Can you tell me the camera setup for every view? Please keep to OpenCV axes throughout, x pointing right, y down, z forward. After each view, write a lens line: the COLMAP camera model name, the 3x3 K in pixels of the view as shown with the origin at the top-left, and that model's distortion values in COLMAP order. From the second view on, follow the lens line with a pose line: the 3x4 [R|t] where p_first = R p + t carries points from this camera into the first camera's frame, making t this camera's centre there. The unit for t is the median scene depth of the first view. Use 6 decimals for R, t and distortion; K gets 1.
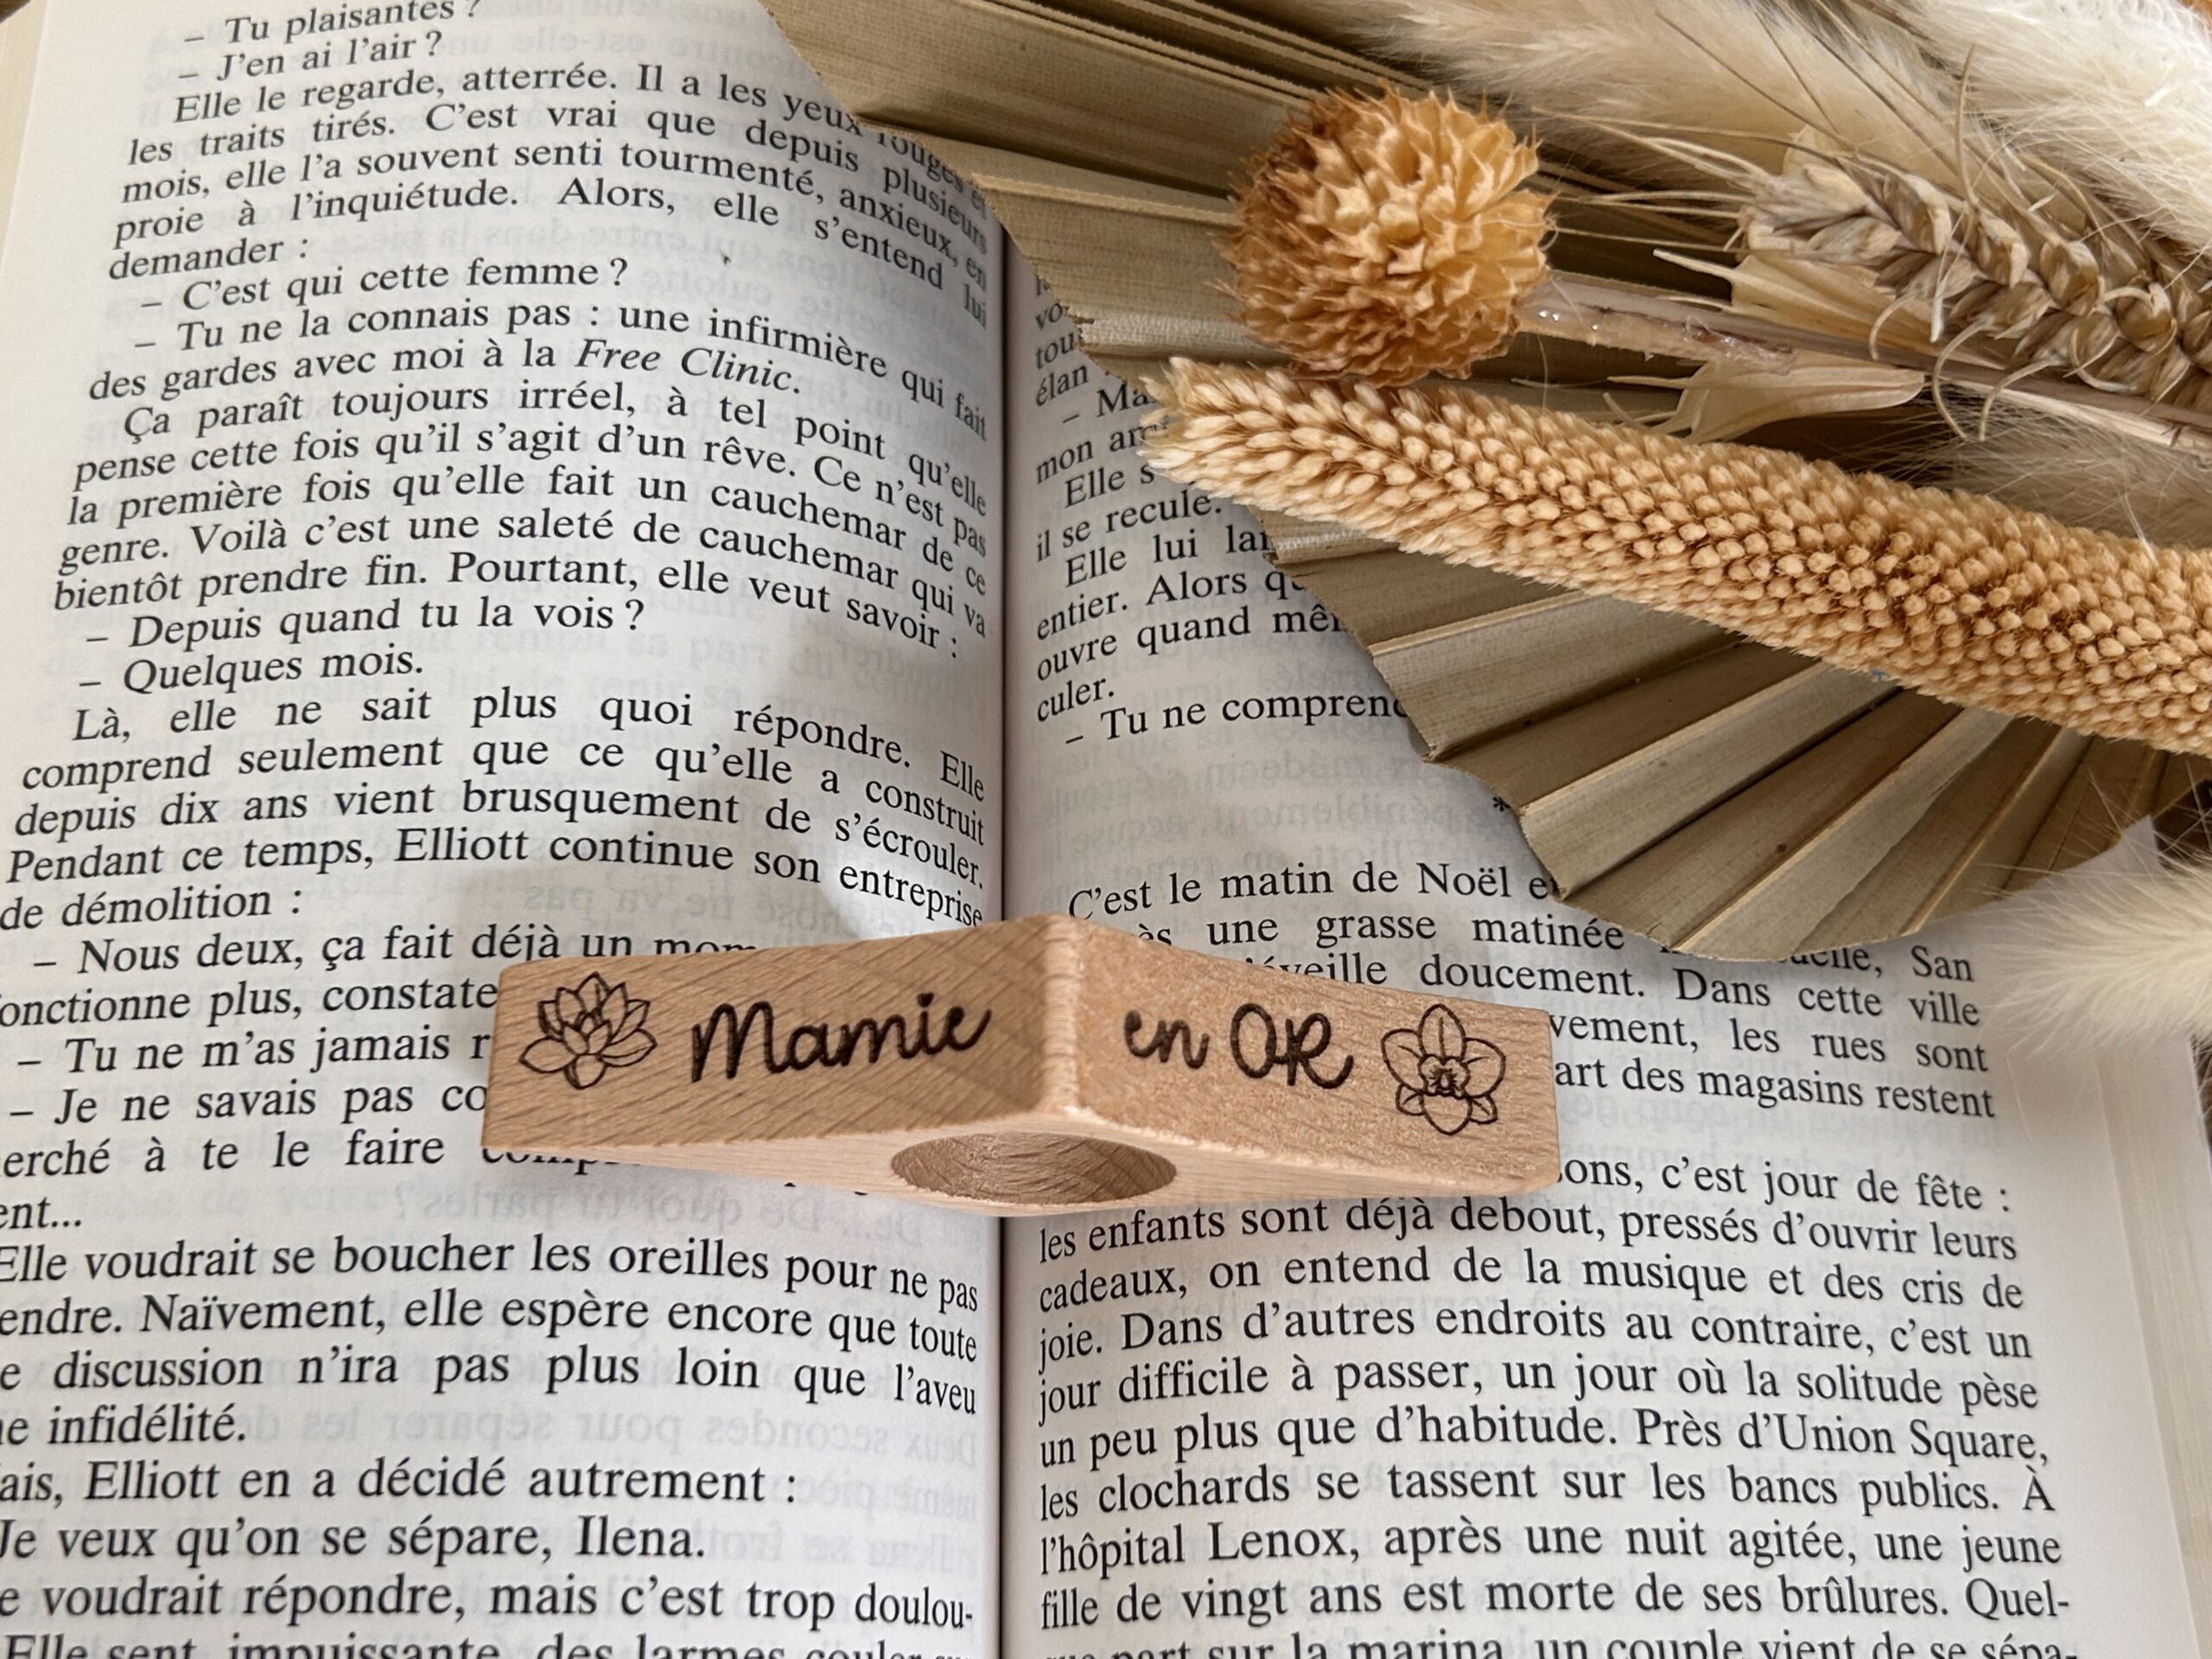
lens RADIAL K [[2493.5, 0, 1121.4], [0, 2493.5, 864.4], [0, 0, 1]] dist [0.136770, -0.416011]
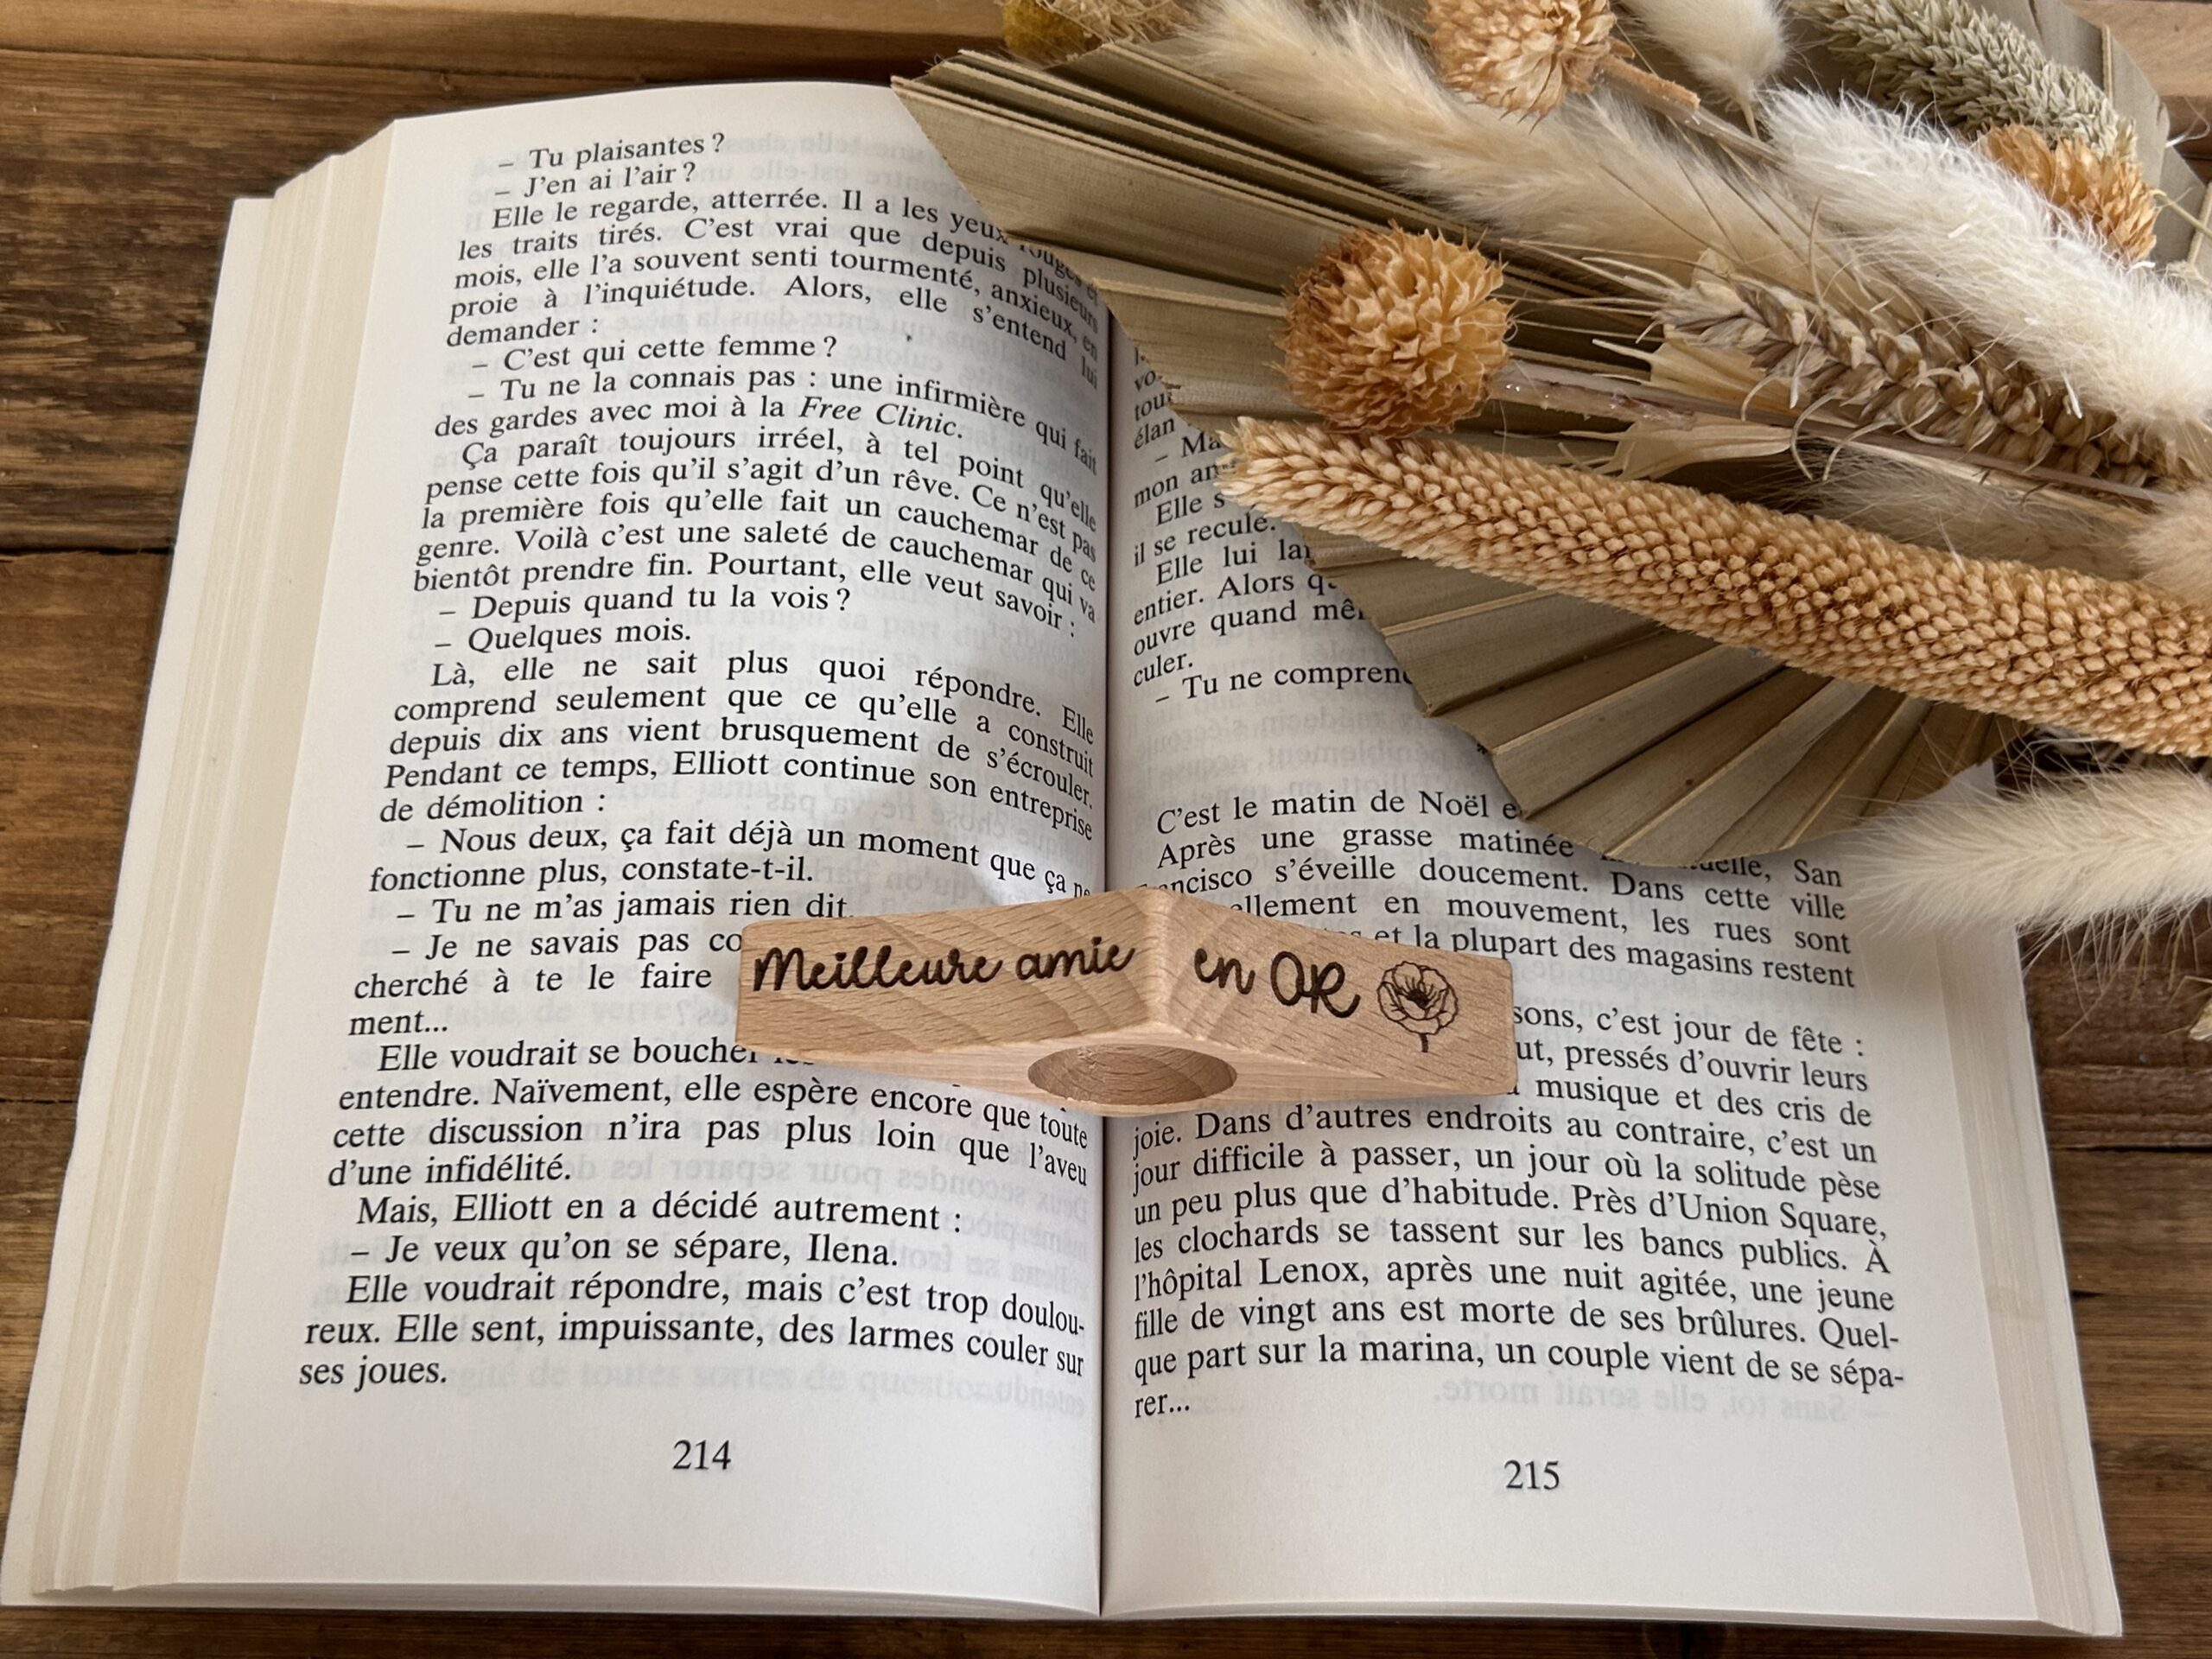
lens RADIAL K [[2455.3, 0, 1097.9], [0, 2455.3, 824.6], [0, 0, 1]] dist [0.302830, -1.231843]
pose [[0.999448, 0.013243, -0.030455, -0.013926], [-0.013994, 0.999600, -0.024565, 0.058040], [0.030117, 0.024978, 0.999234, -0.361338]]
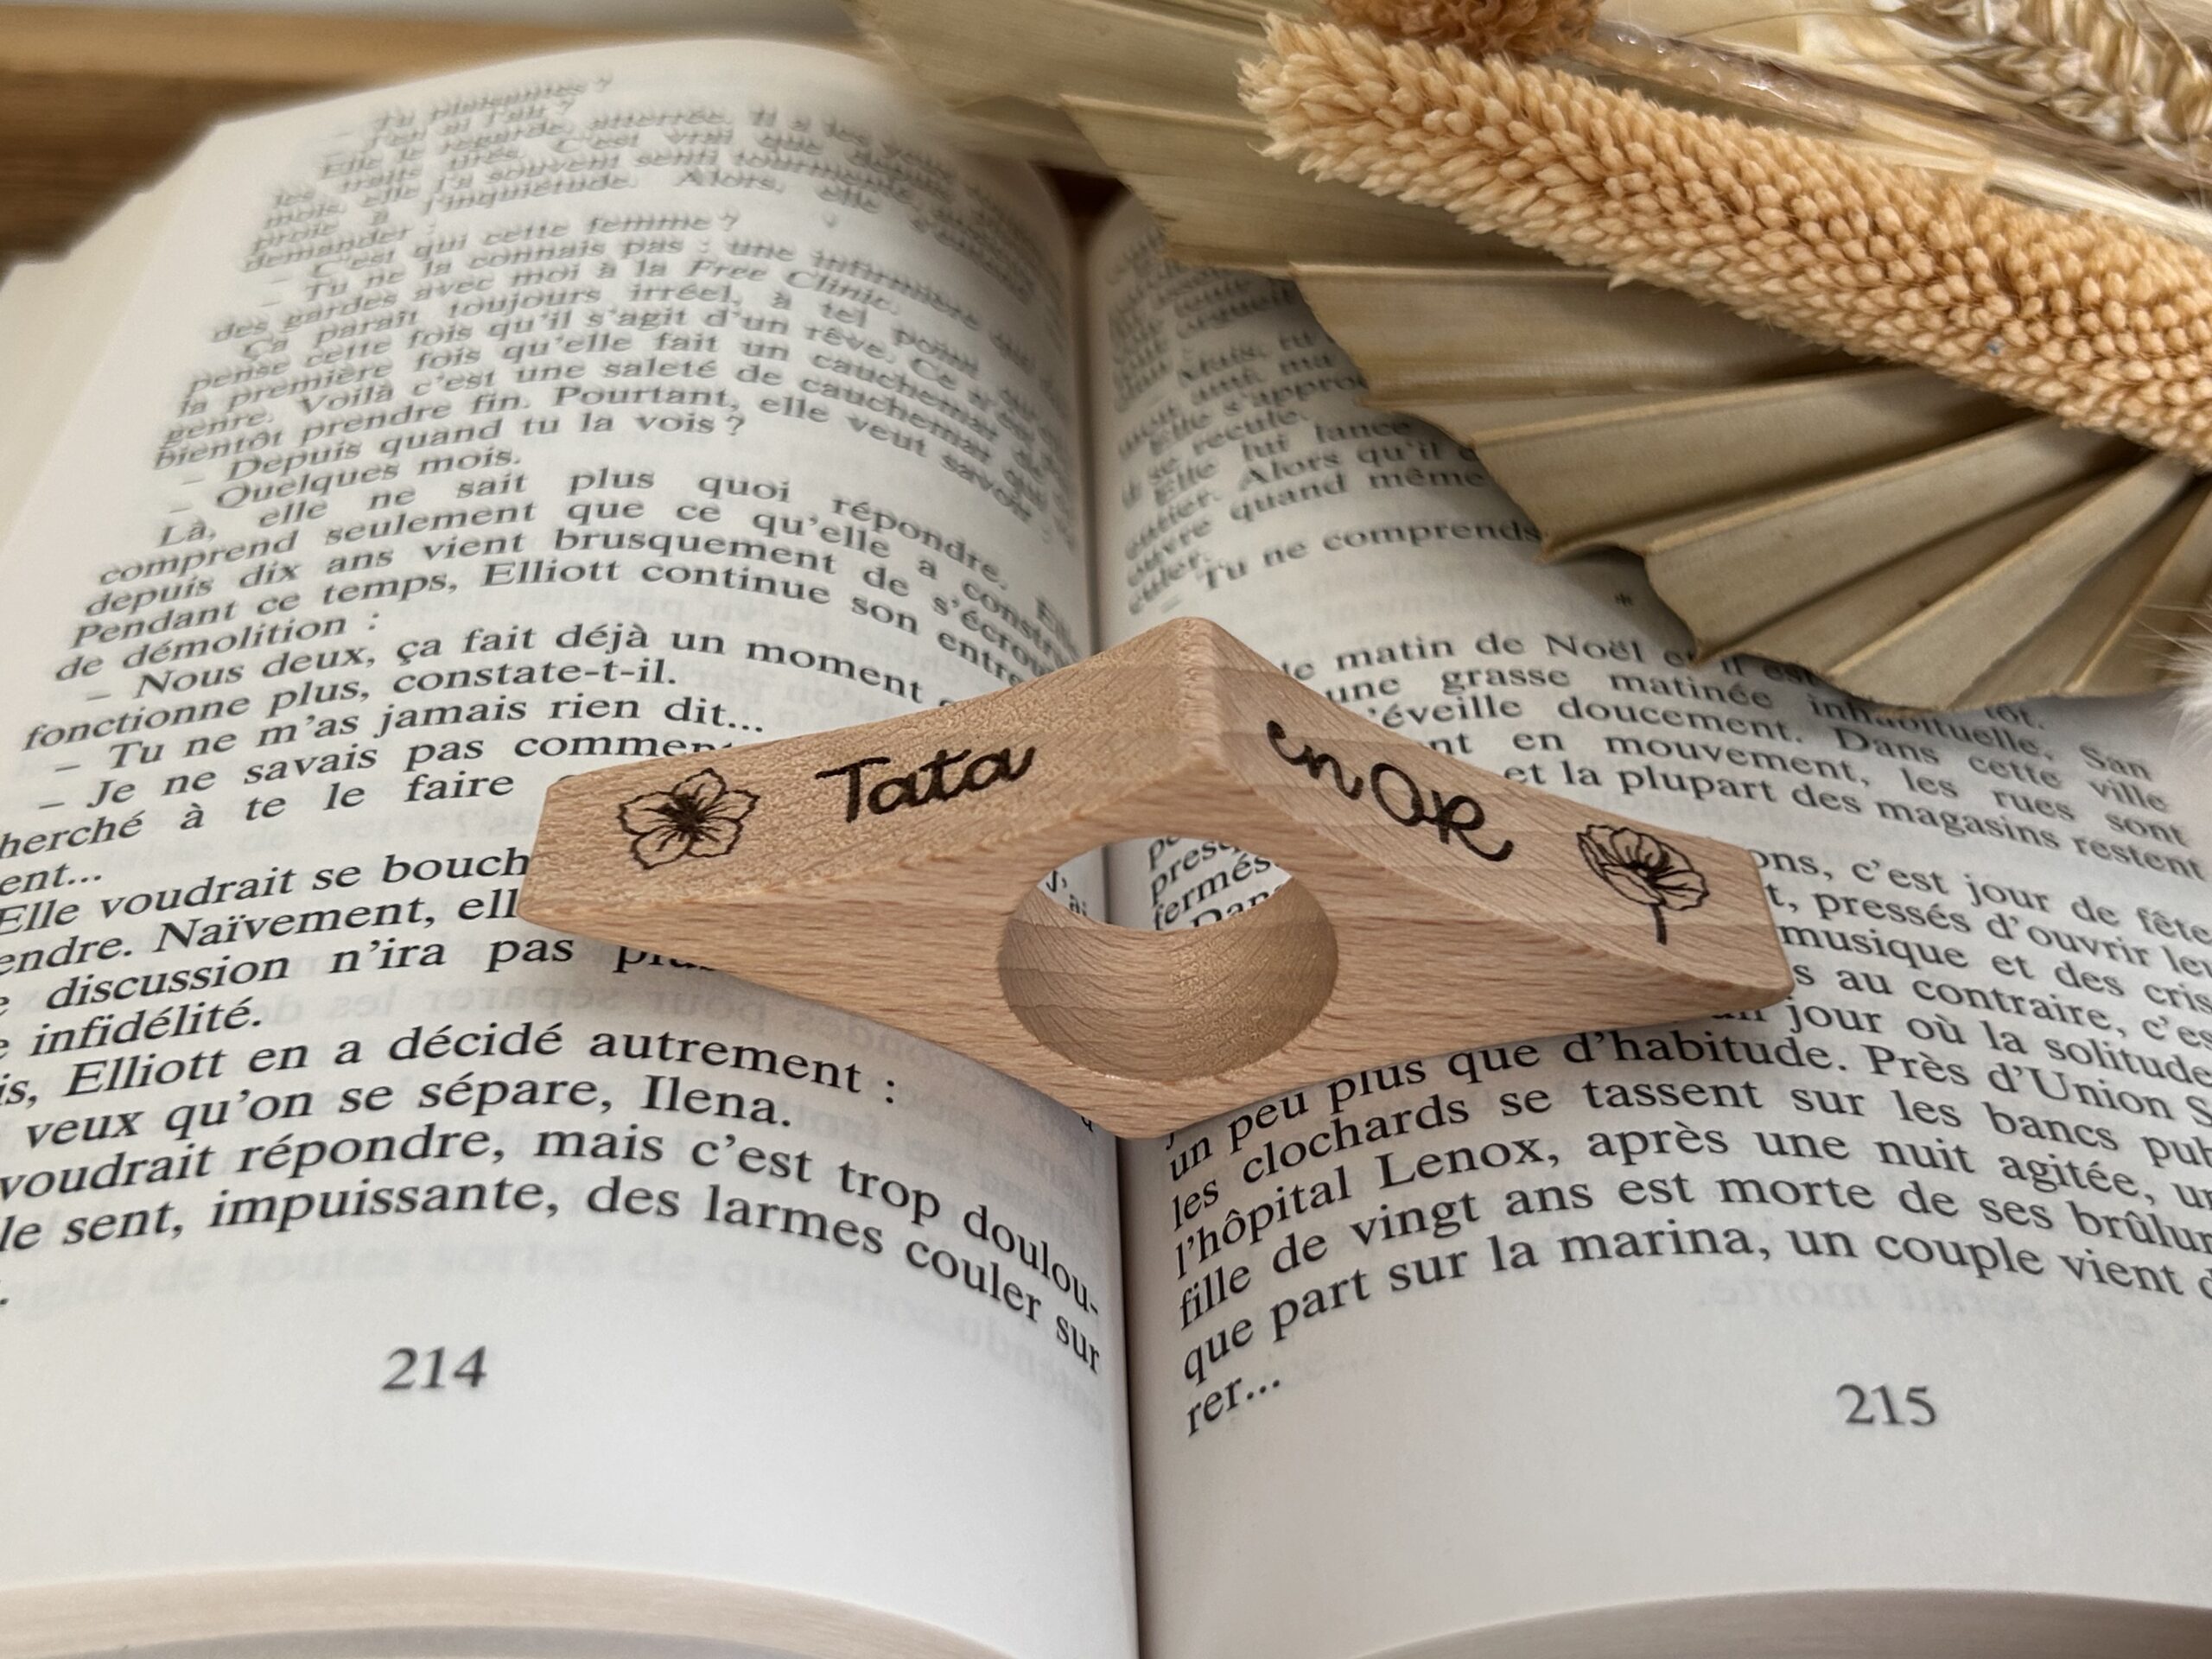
lens RADIAL K [[2491.4, 0, 1107.1], [0, 2491.4, 848.1], [0, 0, 1]] dist [0.202482, -0.684322]
pose [[0.999672, -0.025505, -0.002514, -0.051056], [0.021762, 0.896565, -0.442378, 0.534380], [0.013537, 0.442178, 0.896825, 0.189803]]
